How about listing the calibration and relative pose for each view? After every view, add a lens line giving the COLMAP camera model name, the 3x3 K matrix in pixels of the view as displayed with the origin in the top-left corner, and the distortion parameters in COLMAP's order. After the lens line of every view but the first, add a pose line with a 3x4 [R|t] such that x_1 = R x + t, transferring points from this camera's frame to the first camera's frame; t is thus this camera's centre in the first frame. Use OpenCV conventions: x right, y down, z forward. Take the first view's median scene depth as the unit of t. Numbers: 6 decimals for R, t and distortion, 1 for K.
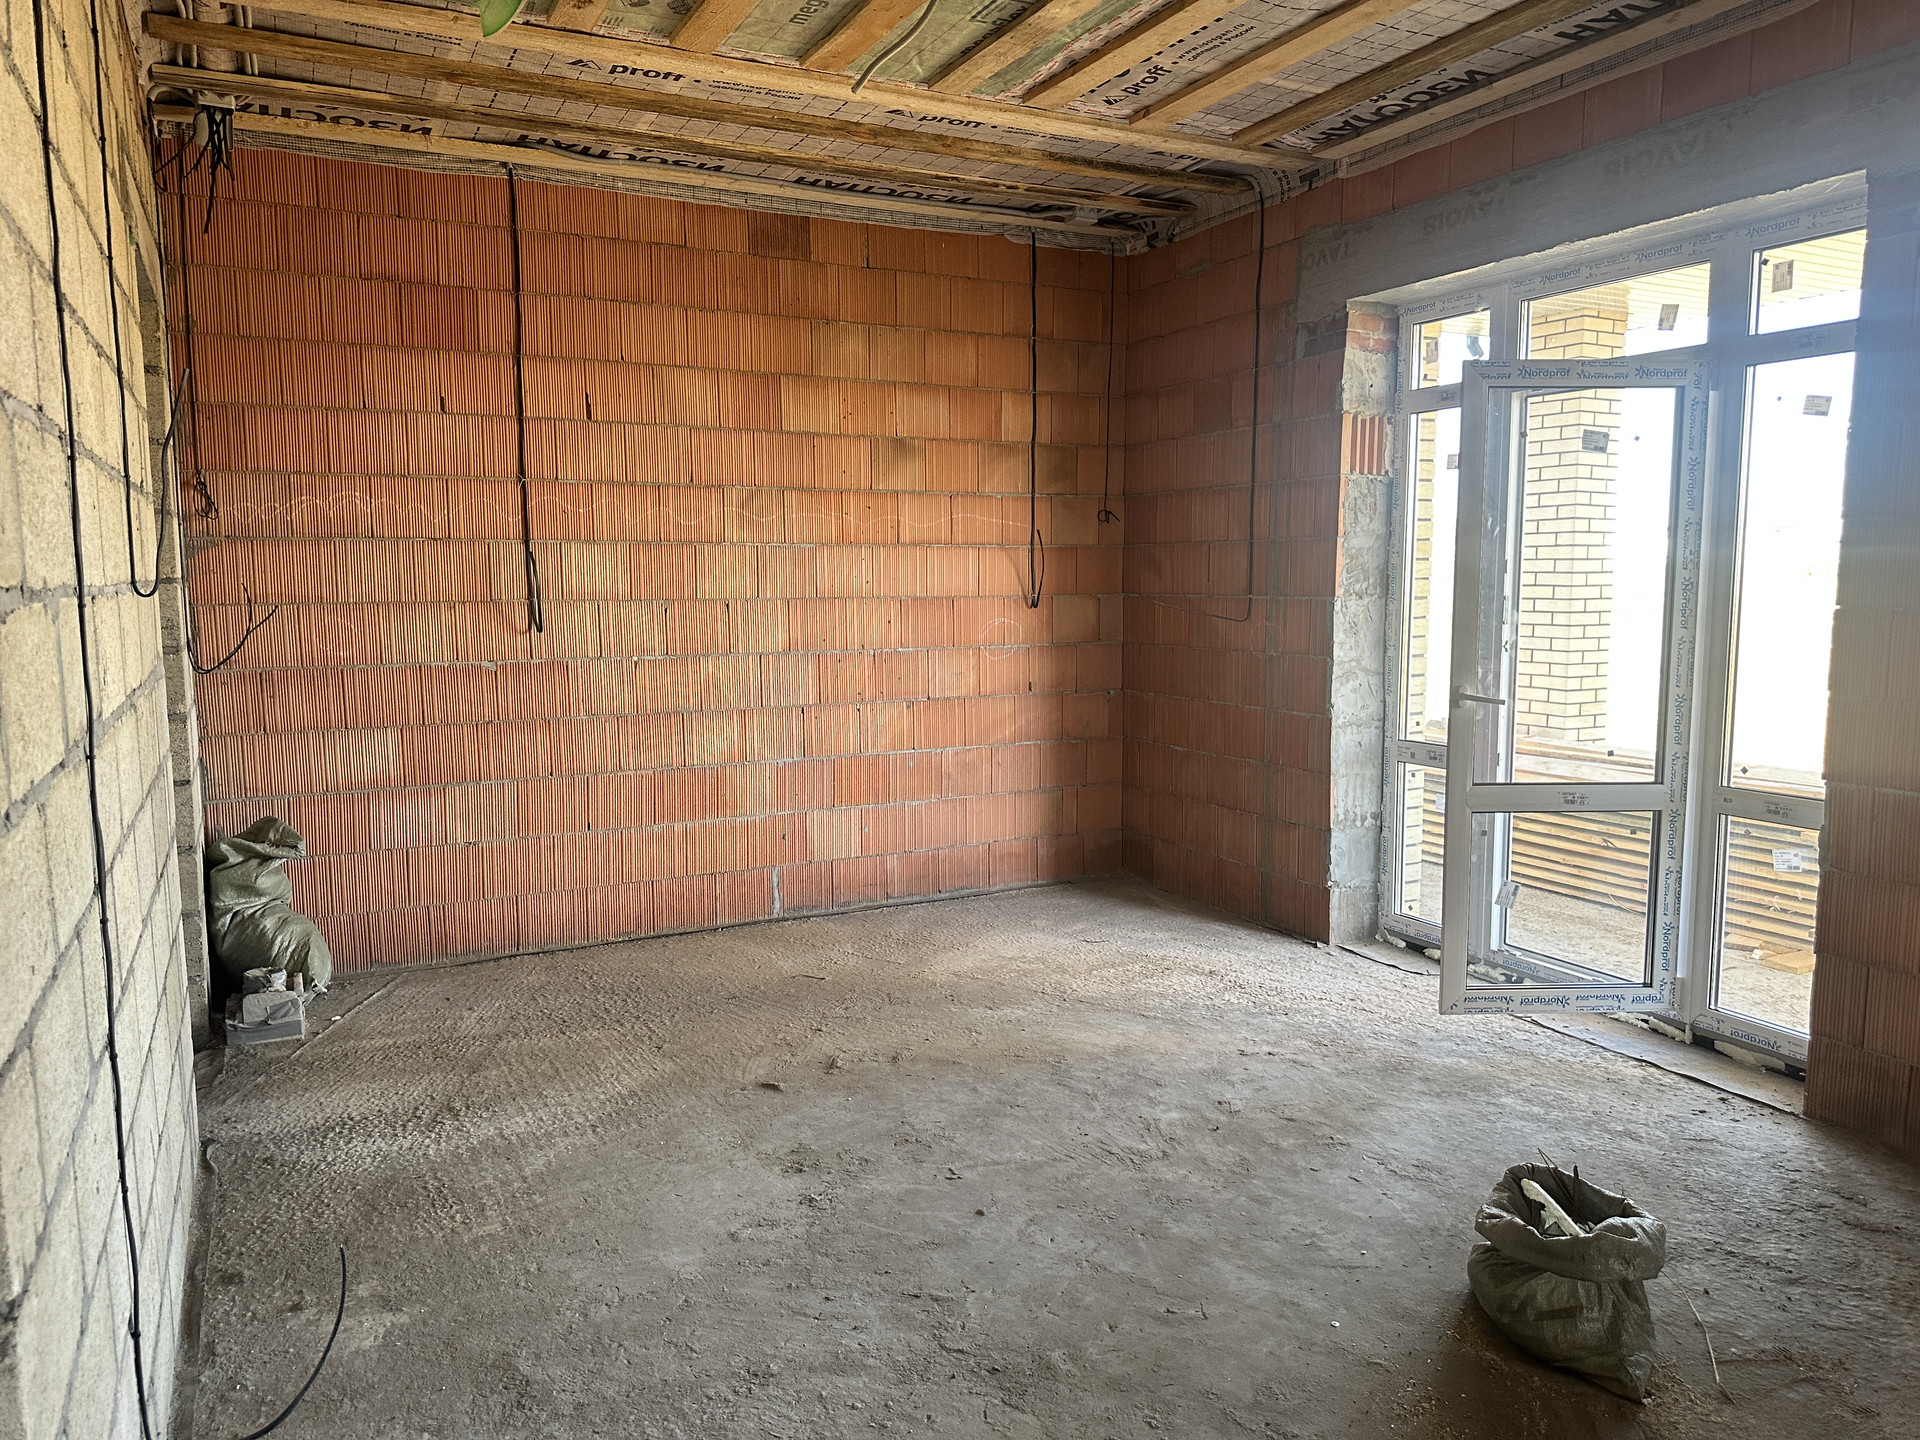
lens RADIAL K [[1366.8, 0, 960.0], [0, 1366.8, 720.0], [0, 0, 1]] dist [0.159936, -0.252878]
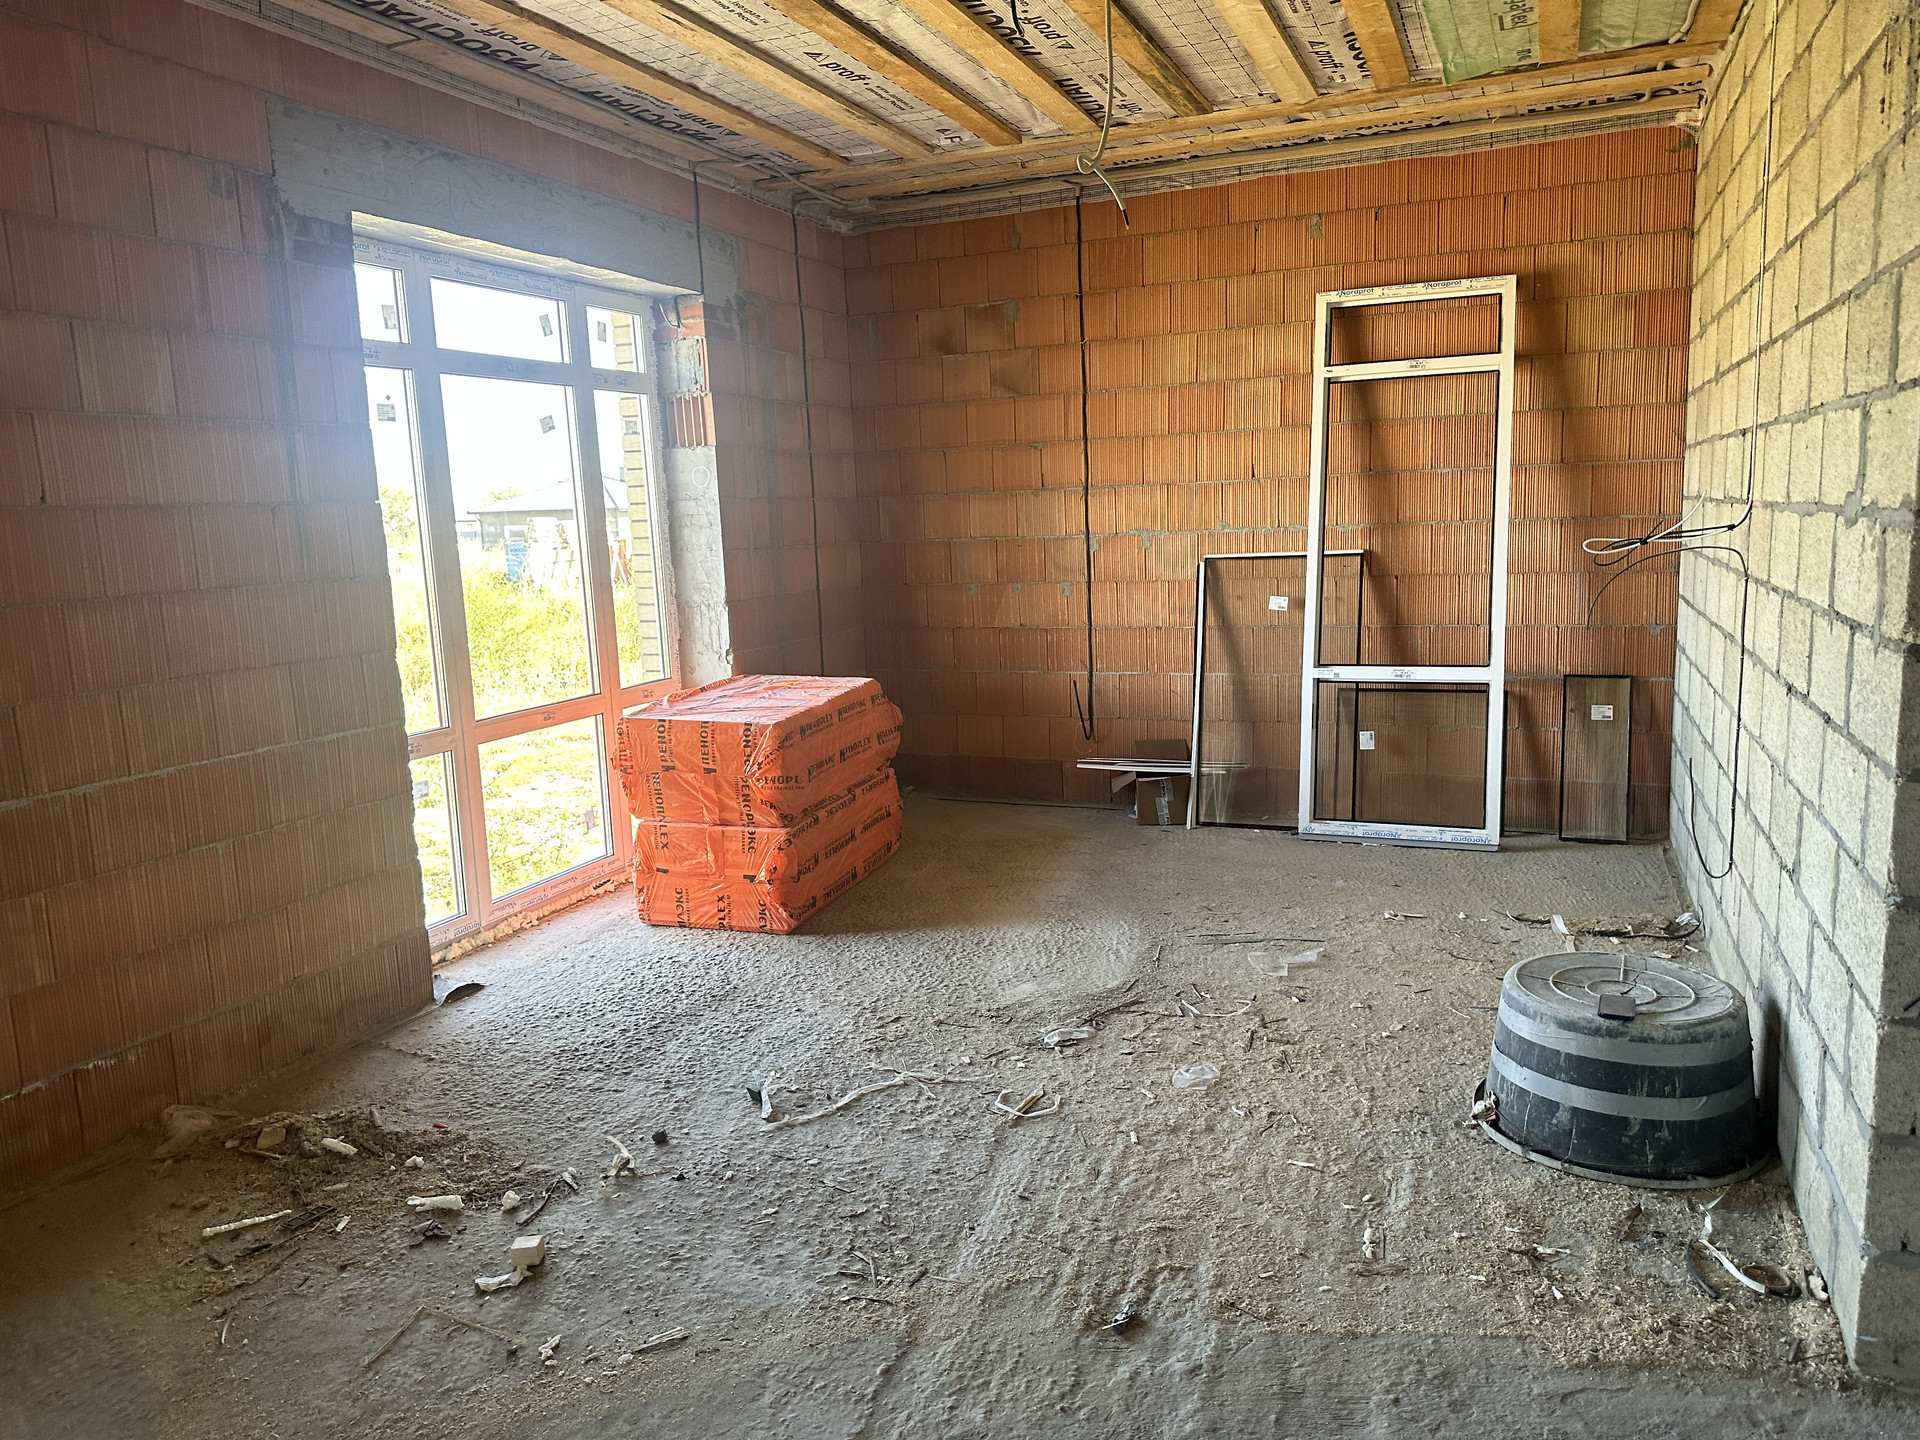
lens RADIAL K [[1366.8, 0, 960.0], [0, 1366.8, 720.0], [0, 0, 1]] dist [0.159936, -0.252878]
pose [[-0.643760, -0.082262, 0.760793, -0.659124], [0.123775, 0.969919, 0.209609, -0.152852], [-0.755151, 0.229105, -0.614213, 1.428479]]
